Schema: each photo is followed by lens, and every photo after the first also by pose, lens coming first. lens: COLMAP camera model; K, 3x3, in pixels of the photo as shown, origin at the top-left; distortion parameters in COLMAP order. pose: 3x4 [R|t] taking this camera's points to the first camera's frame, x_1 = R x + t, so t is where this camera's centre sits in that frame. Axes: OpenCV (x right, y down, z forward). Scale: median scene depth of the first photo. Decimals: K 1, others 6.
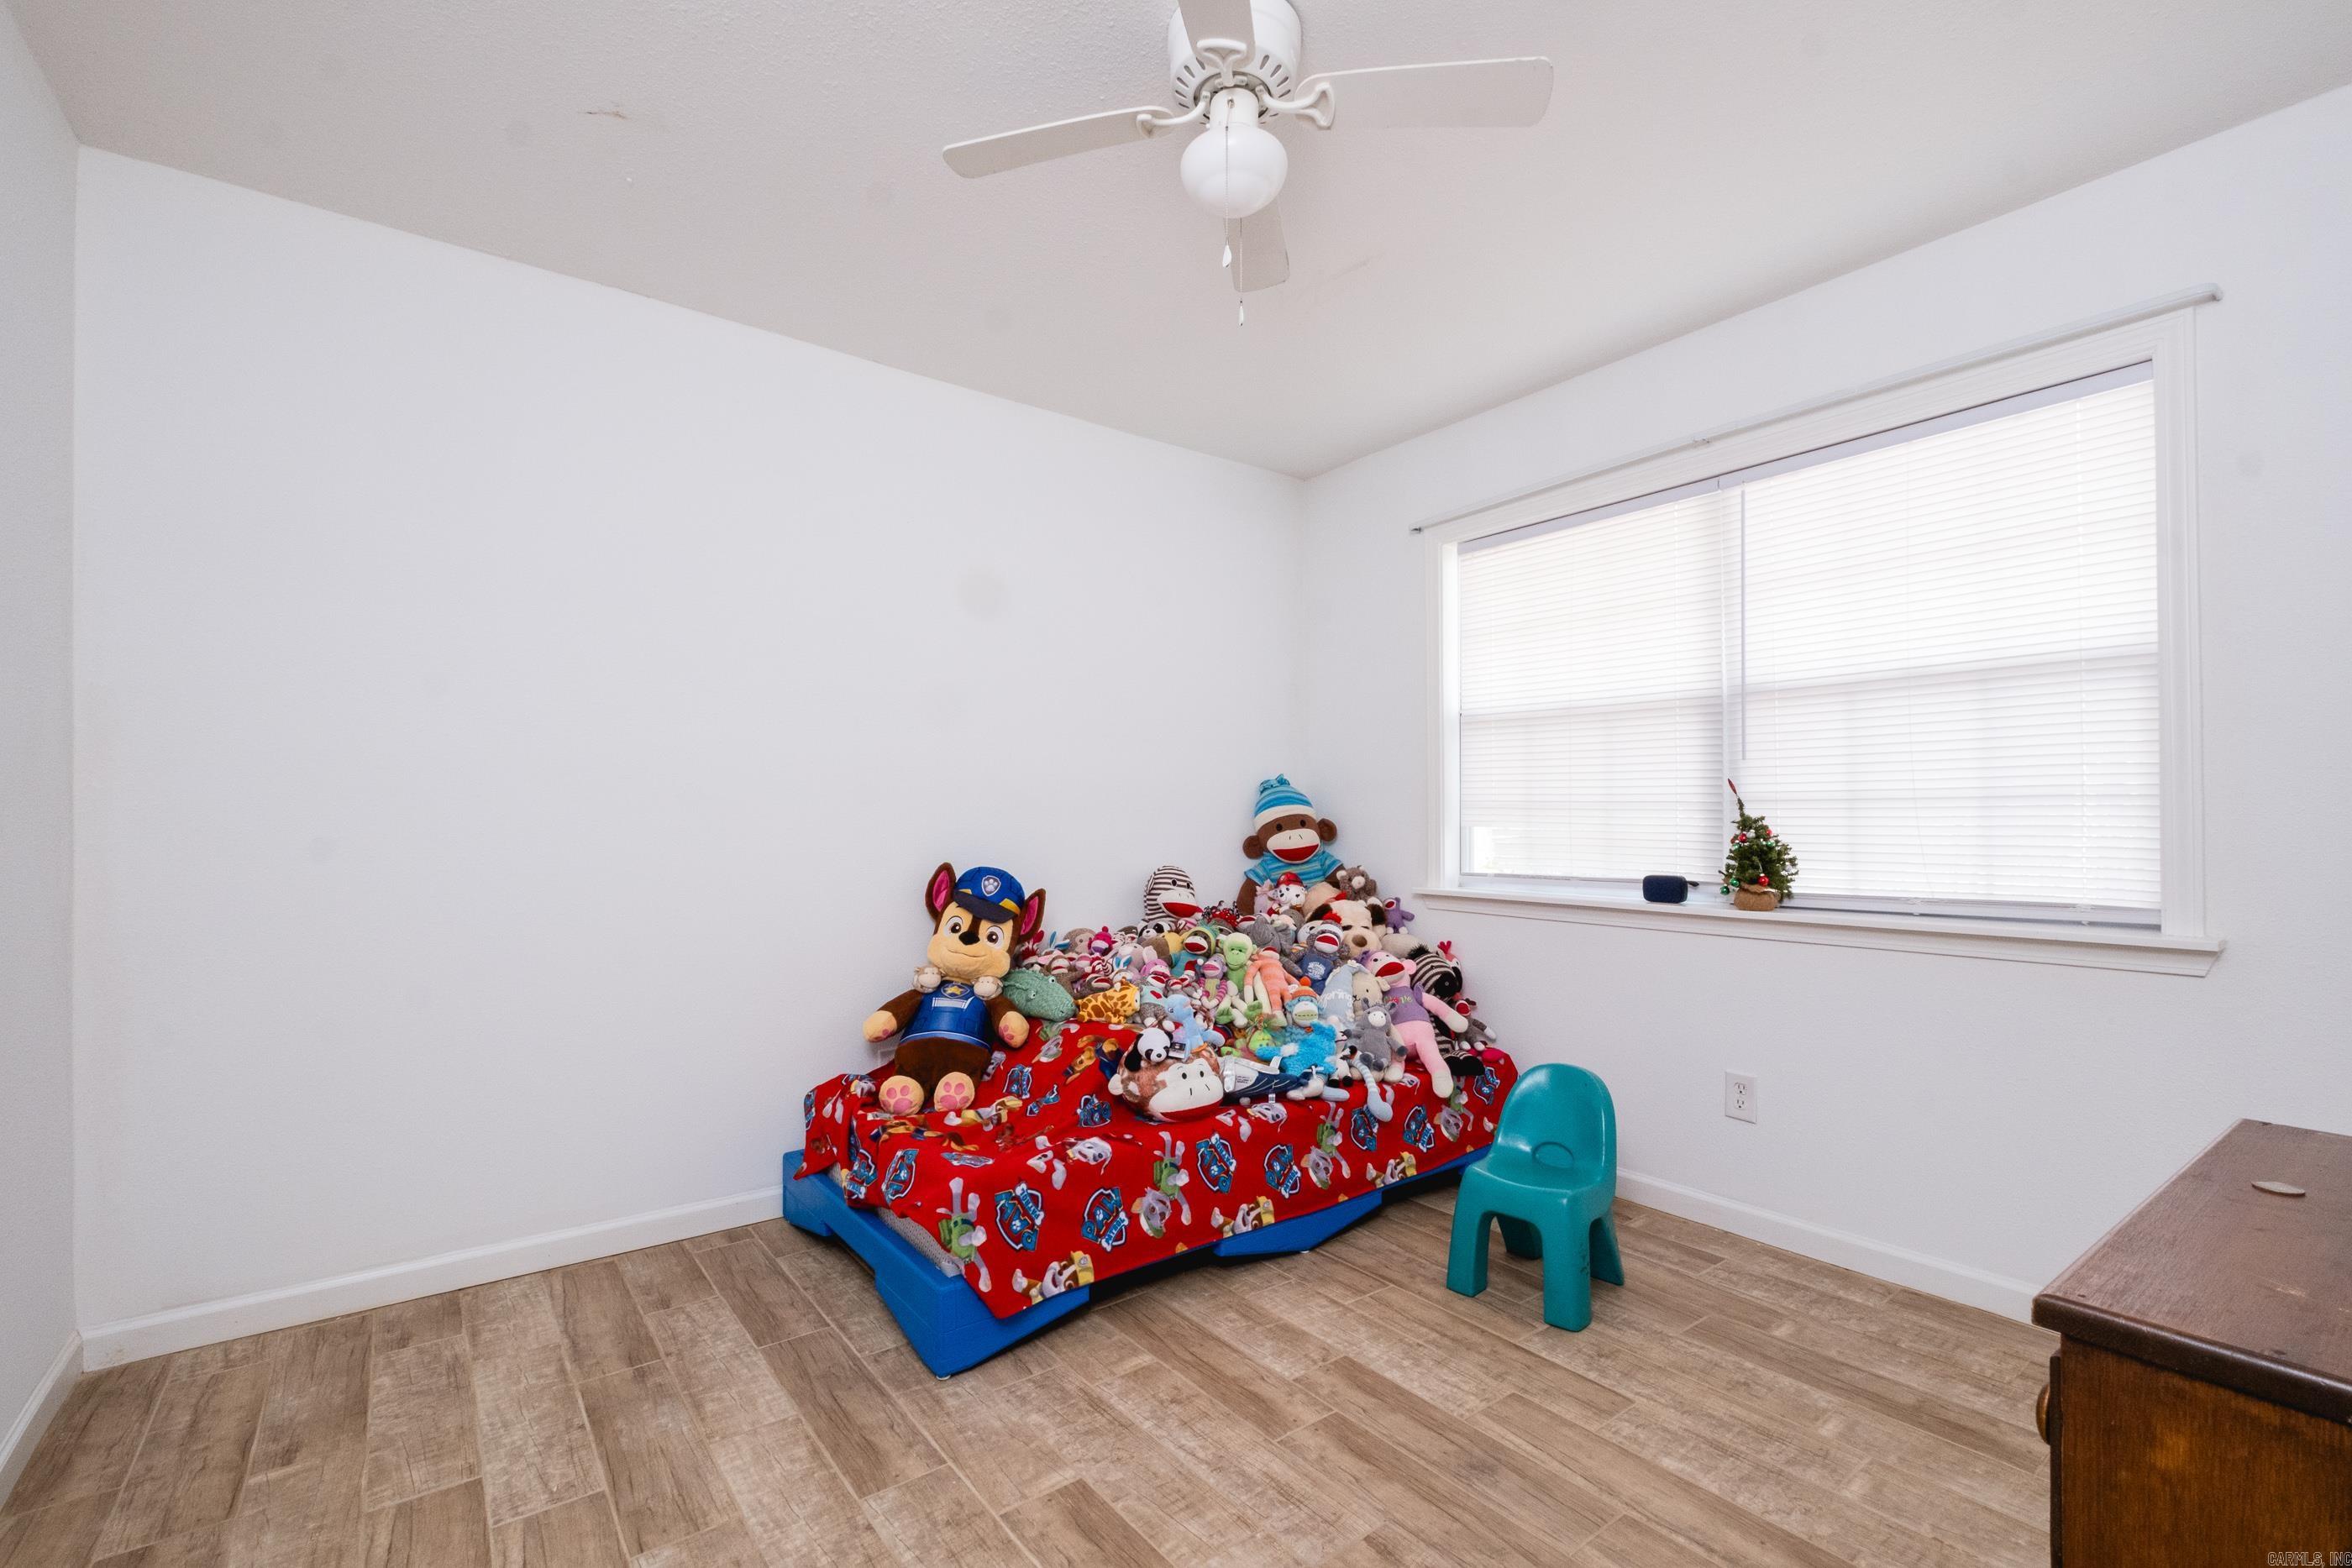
lens RADIAL K [[1034.2, 0, 1178.0], [0, 1034.2, 816.7], [0, 0, 1]] dist [0.001782, -0.005808]
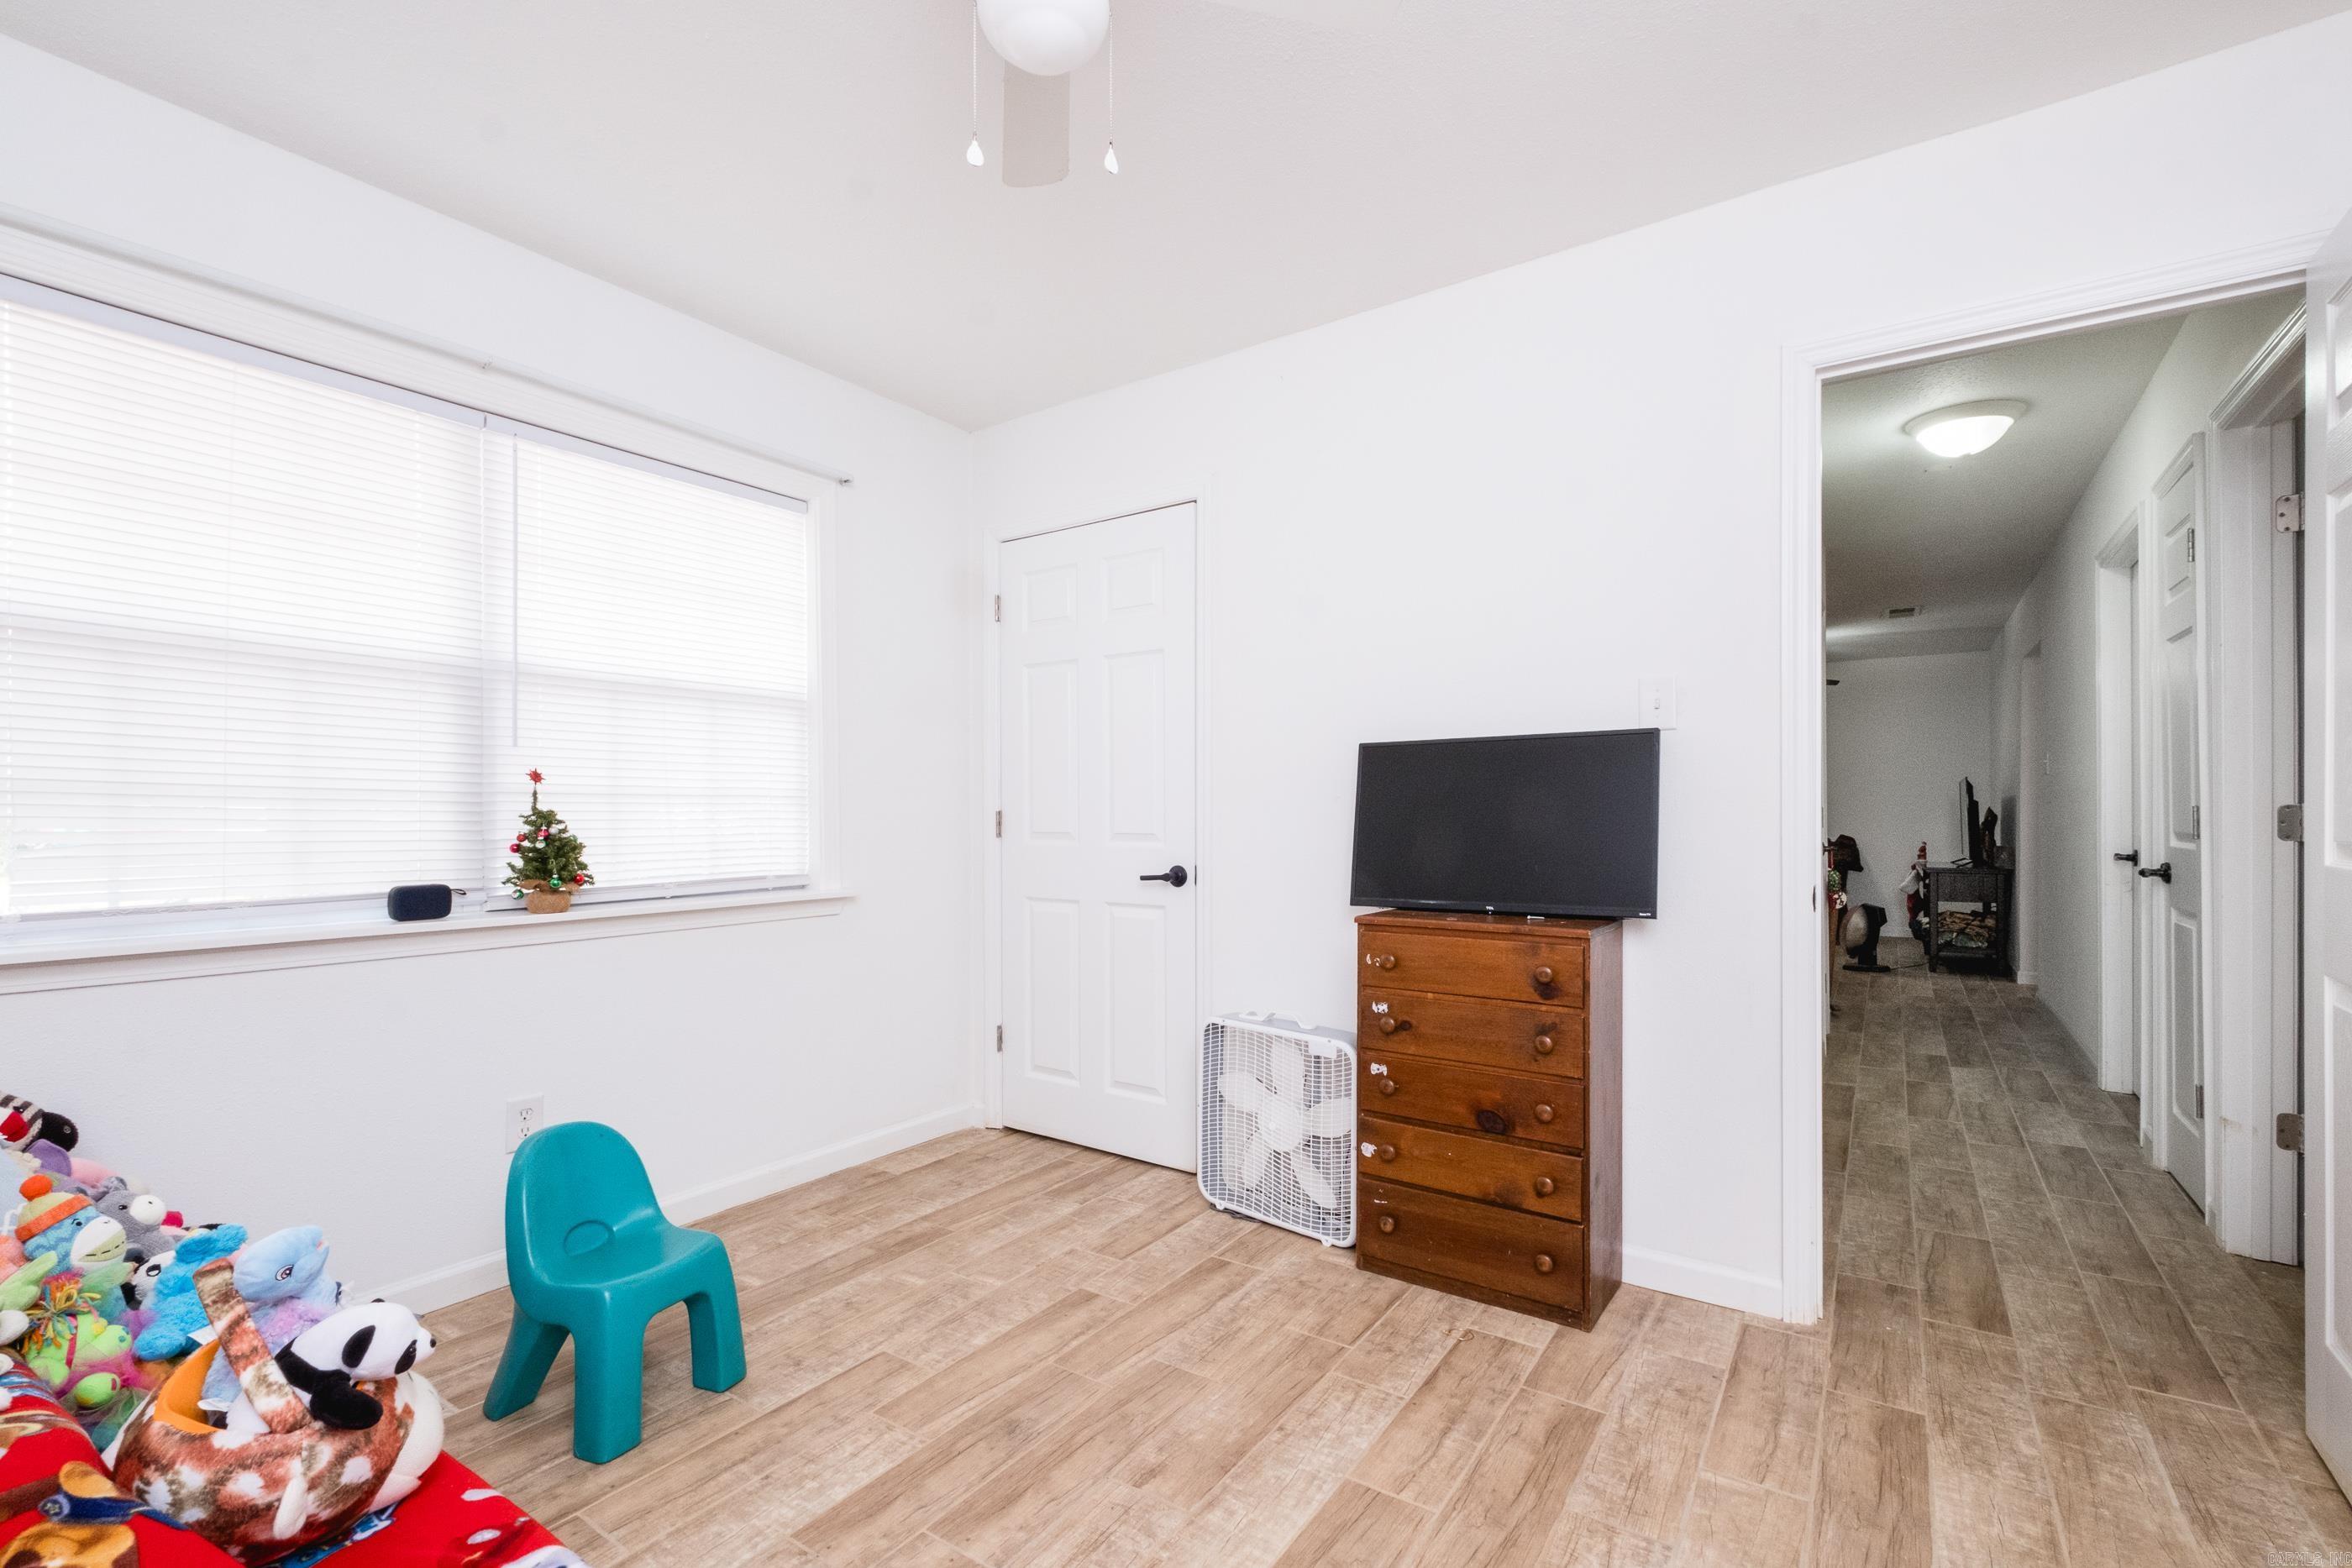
lens RADIAL K [[1034.2, 0, 1178.0], [0, 1034.2, 816.7], [0, 0, 1]] dist [0.001782, -0.005808]
pose [[-0.324725, 0.002260, 0.945806, -0.556458], [0.003518, 0.999993, -0.001182, 0.009795], [-0.945802, 0.002943, -0.324731, 0.870259]]
